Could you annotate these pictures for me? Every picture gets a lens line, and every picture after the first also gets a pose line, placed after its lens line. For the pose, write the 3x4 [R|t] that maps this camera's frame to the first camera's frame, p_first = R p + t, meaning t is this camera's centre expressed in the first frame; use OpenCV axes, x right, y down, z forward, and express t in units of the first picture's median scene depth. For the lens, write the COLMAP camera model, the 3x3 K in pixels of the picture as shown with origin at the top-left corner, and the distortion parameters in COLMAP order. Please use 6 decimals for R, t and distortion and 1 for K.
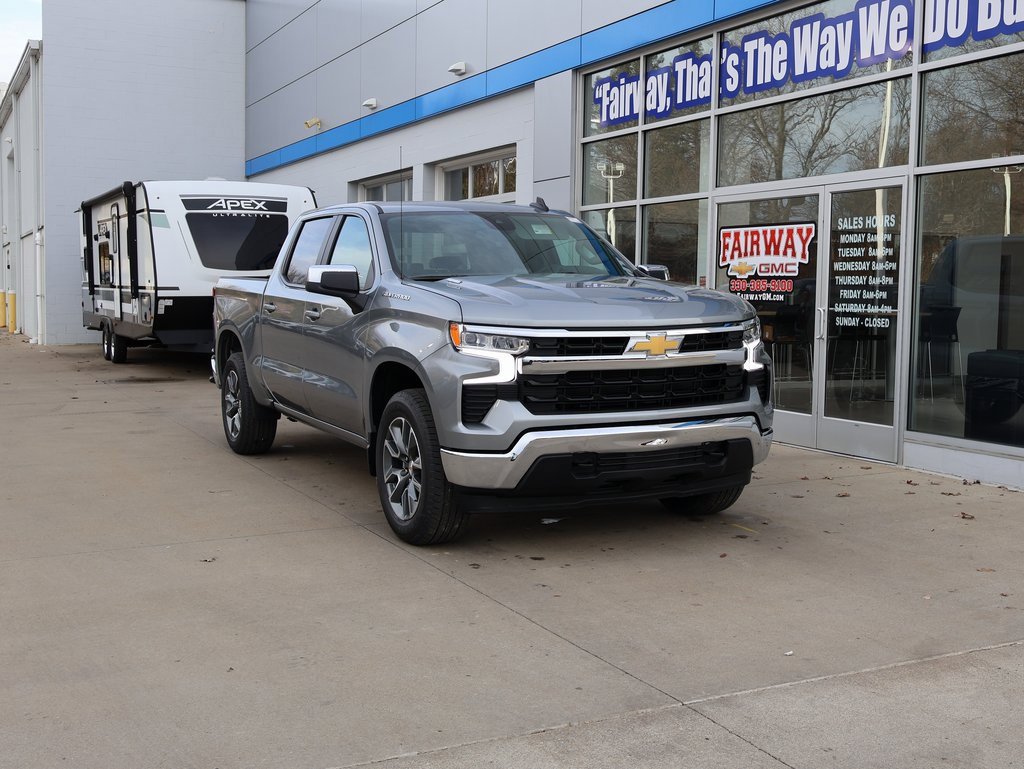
lens RADIAL K [[1202.6, 0, 510.6], [0, 1202.6, 382.4], [0, 0, 1]] dist [-0.001535, -0.011135]
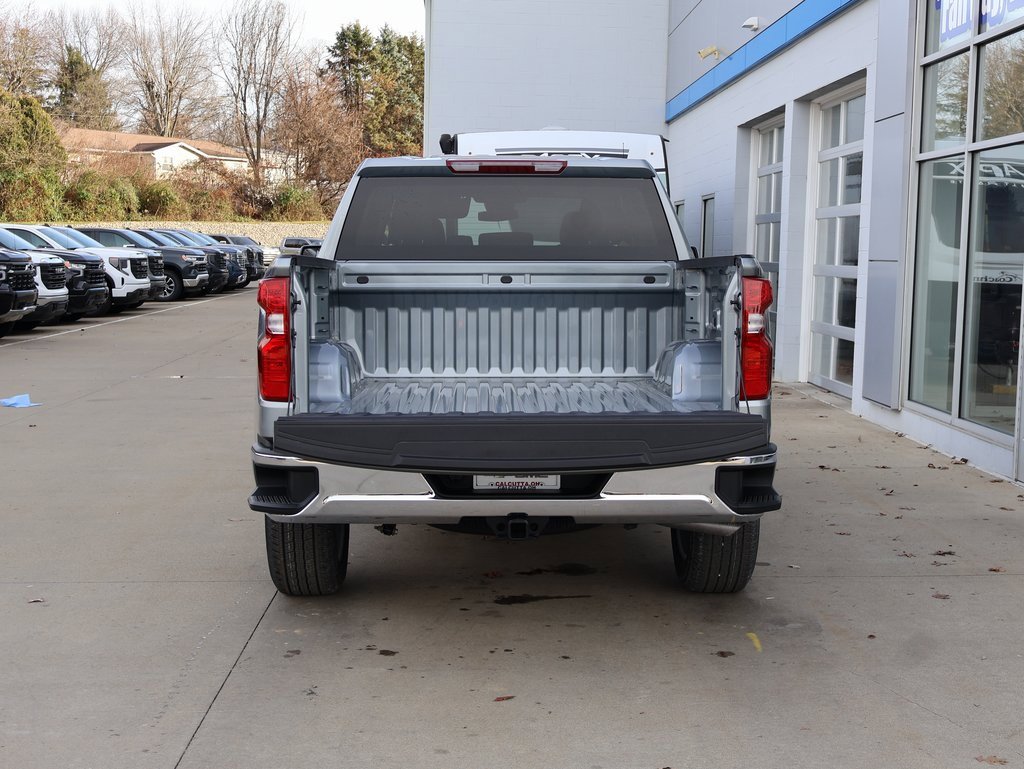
lens RADIAL K [[1493.2, 0, 508.6], [0, 1493.2, 382.5], [0, 0, 1]] dist [-0.008001, 0.002811]
pose [[0.908588, 0.041670, -0.415610, 0.270354], [-0.039160, 0.999127, 0.014564, -0.019344], [0.415854, 0.003043, 0.909426, 0.124778]]
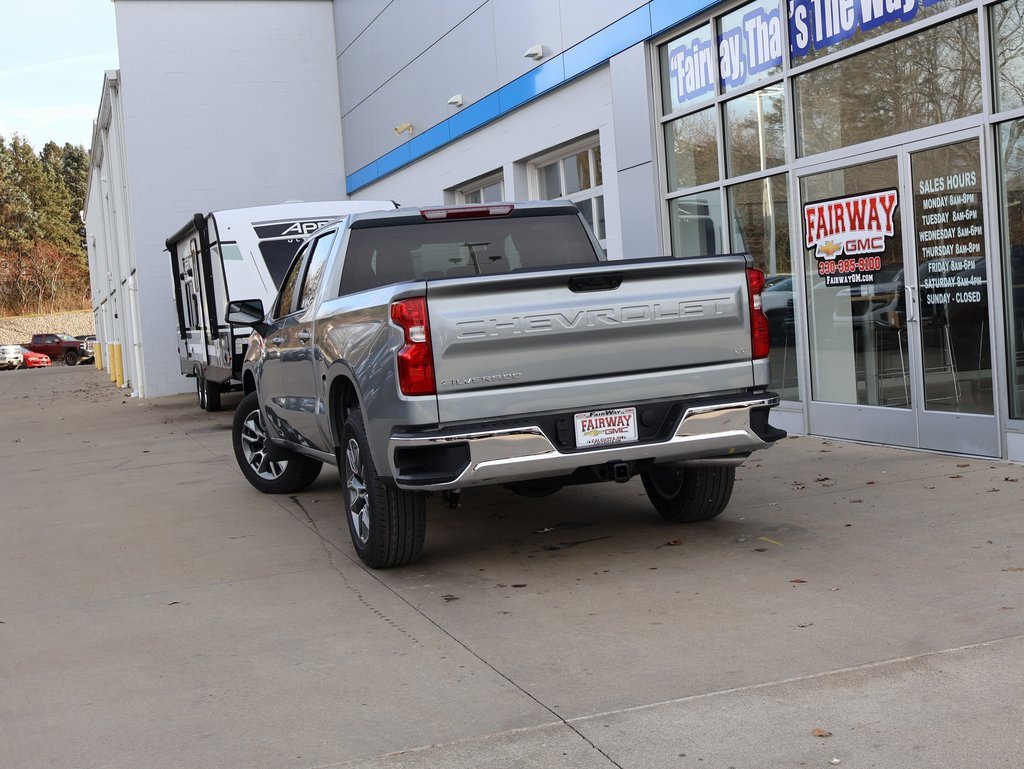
lens RADIAL K [[1395.8, 0, 512.1], [0, 1395.8, 384.3], [0, 0, 1]] dist [-0.008792, 0.007982]
pose [[0.986287, -0.077513, -0.145701, 0.108976], [0.074987, 0.996925, -0.022752, 0.009815], [0.147017, 0.011514, 0.989067, -0.035185]]
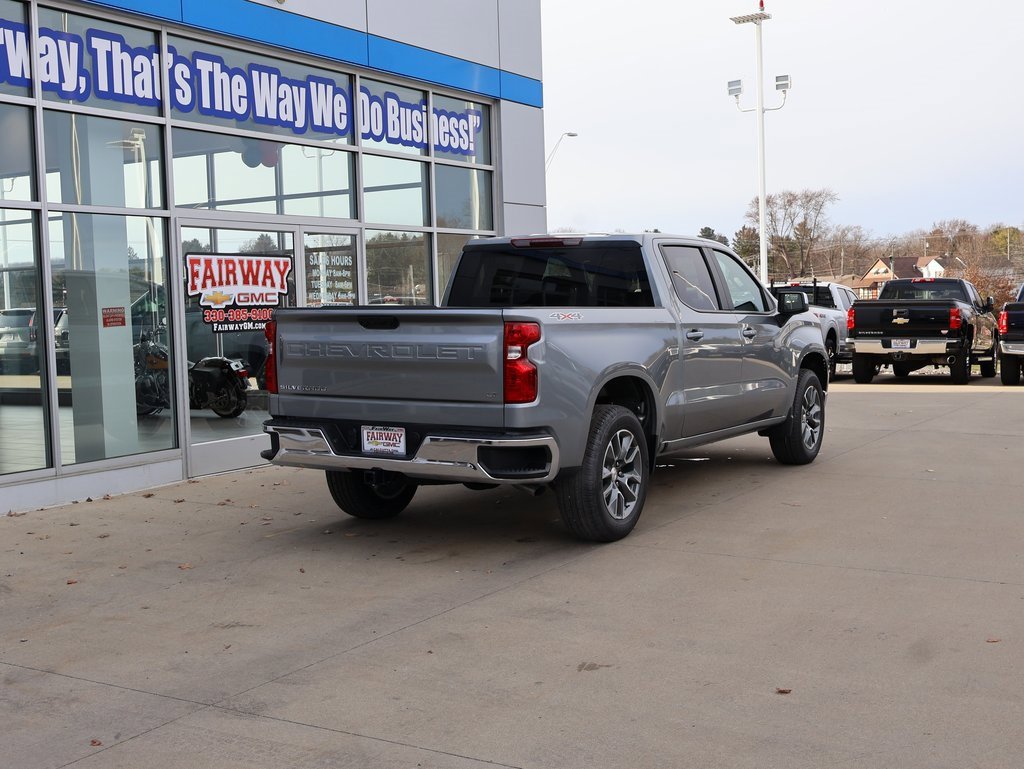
lens RADIAL K [[1258.3, 0, 510.9], [0, 1258.3, 384.6], [0, 0, 1]] dist [0.012689, -0.034376]
pose [[-0.543797, -0.051496, 0.837635, -0.800667], [0.086081, 0.989428, 0.116712, -0.127496], [-0.834790, 0.135572, -0.533616, 1.394244]]
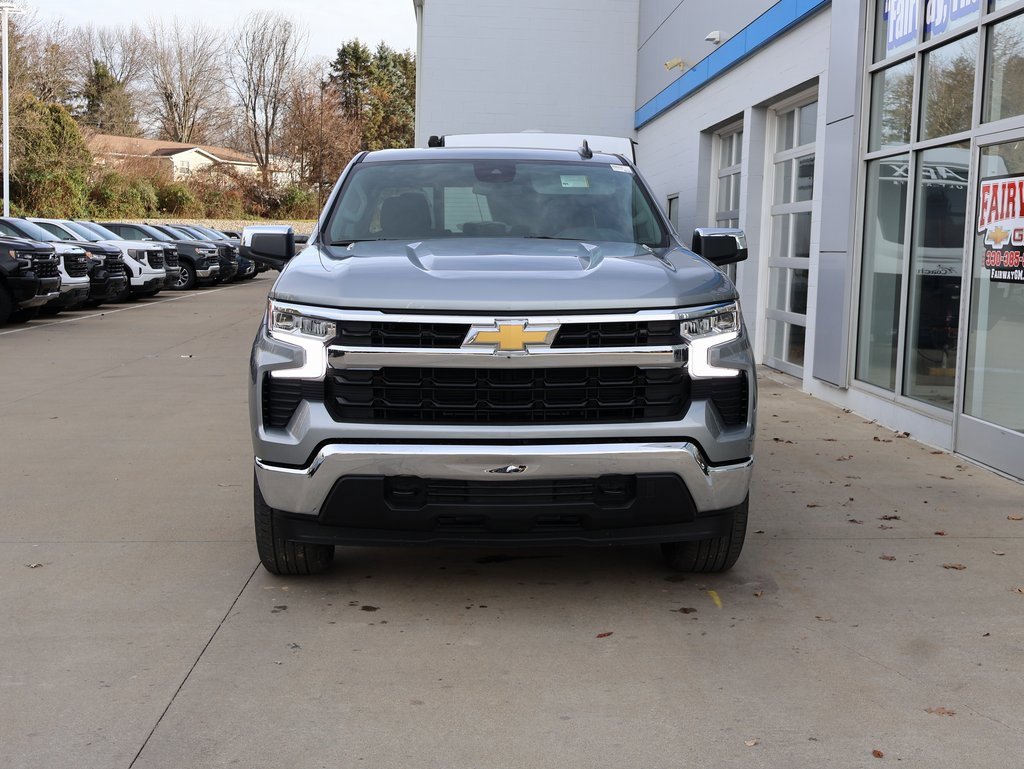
lens RADIAL K [[1339.8, 0, 513.4], [0, 1339.8, 386.6], [0, 0, 1]] dist [-0.005193, -0.012622]
pose [[0.914736, 0.052325, -0.400649, 0.261896], [-0.044801, 0.998600, 0.028131, -0.013942], [0.401560, -0.007783, 0.915800, 0.150523]]
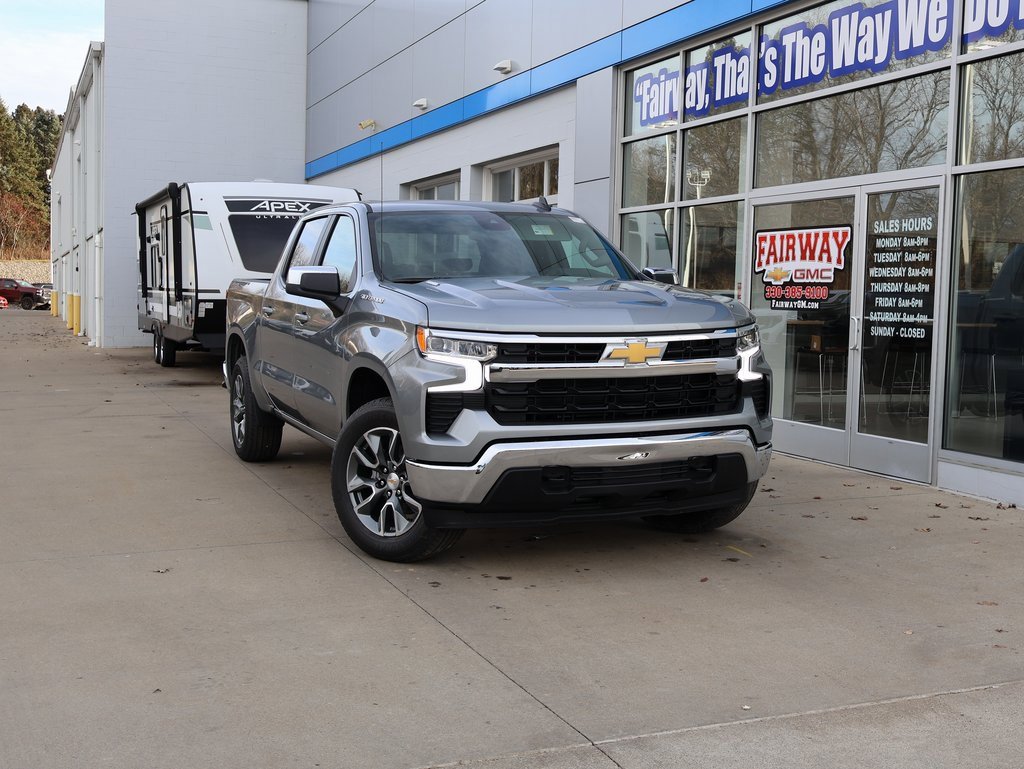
lens RADIAL K [[1228.1, 0, 511.8], [0, 1228.1, 383.5], [0, 0, 1]] dist [-0.001520, -0.016095]
pose [[0.997401, 0.014170, -0.070644, 0.055500], [-0.014654, 0.999873, -0.006339, 0.000225], [0.070545, 0.007358, 0.997481, 0.024453]]
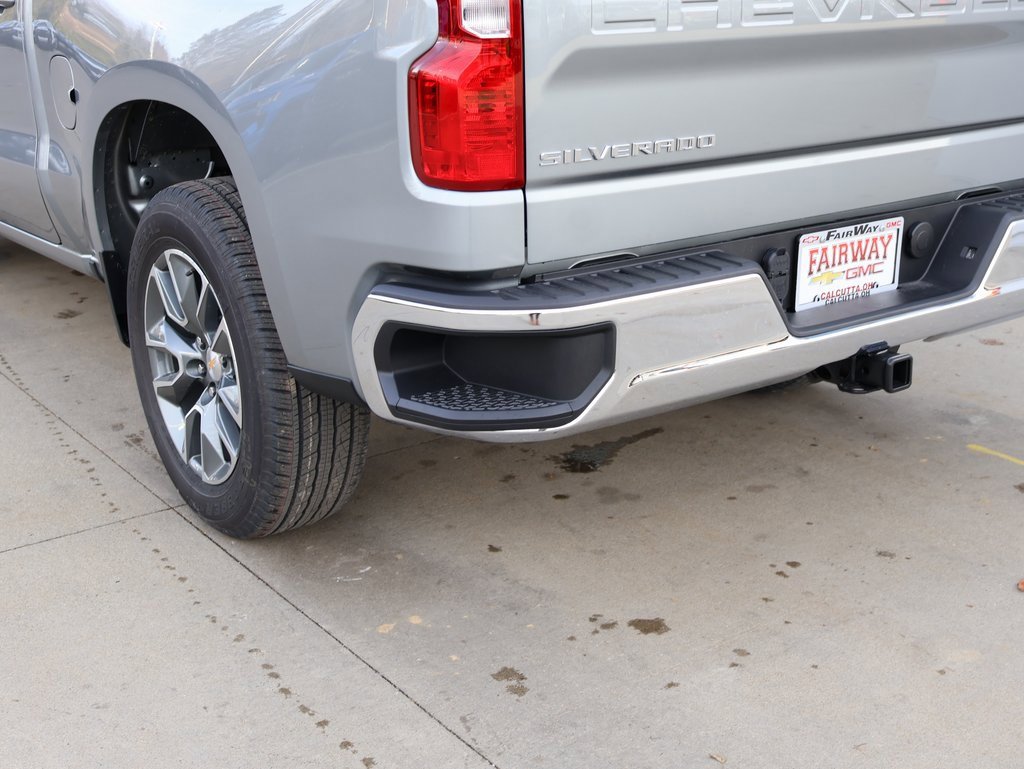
lens RADIAL K [[1339.8, 0, 513.4], [0, 1339.8, 386.6], [0, 0, 1]] dist [-0.005193, -0.012622]
pose [[0.985156, -0.064525, 0.159076, -0.052401], [0.027836, 0.974451, 0.222868, -0.019128], [-0.169392, -0.215131, 0.961782, 0.352612]]
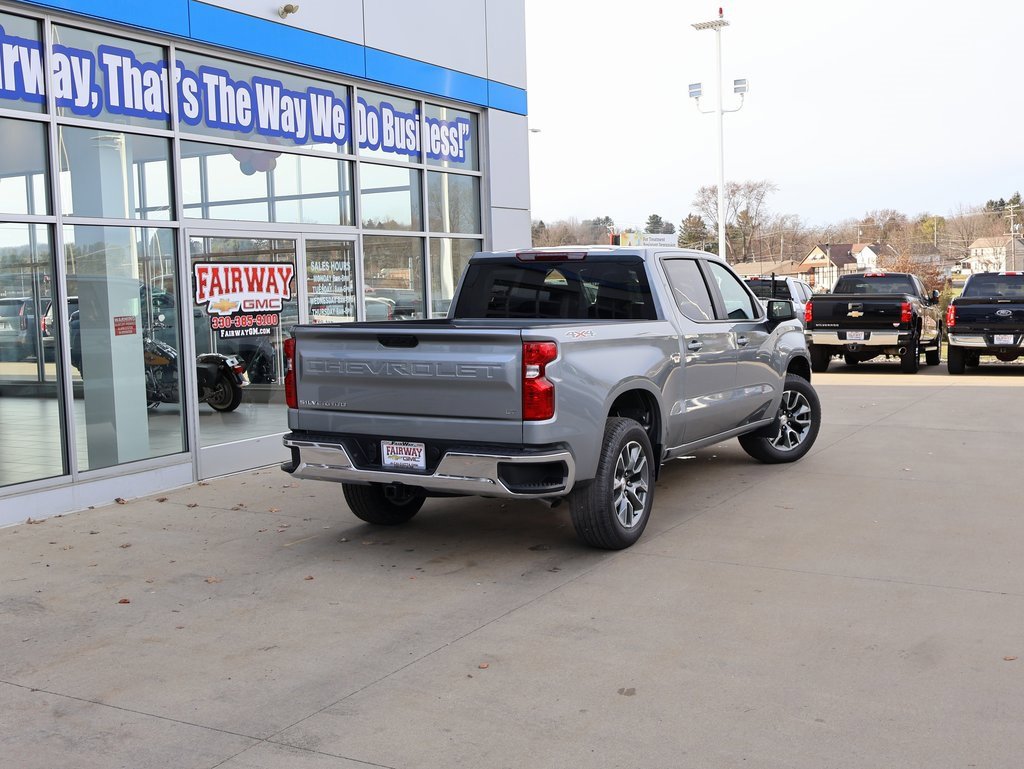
lens RADIAL K [[1185.0, 0, 513.3], [0, 1185.0, 384.8], [0, 0, 1]] dist [-0.007717, -0.009180]
pose [[-0.573710, -0.065606, 0.816427, -0.763931], [0.084066, 0.986806, 0.138371, -0.149631], [-0.814733, 0.148018, -0.560626, 1.406959]]
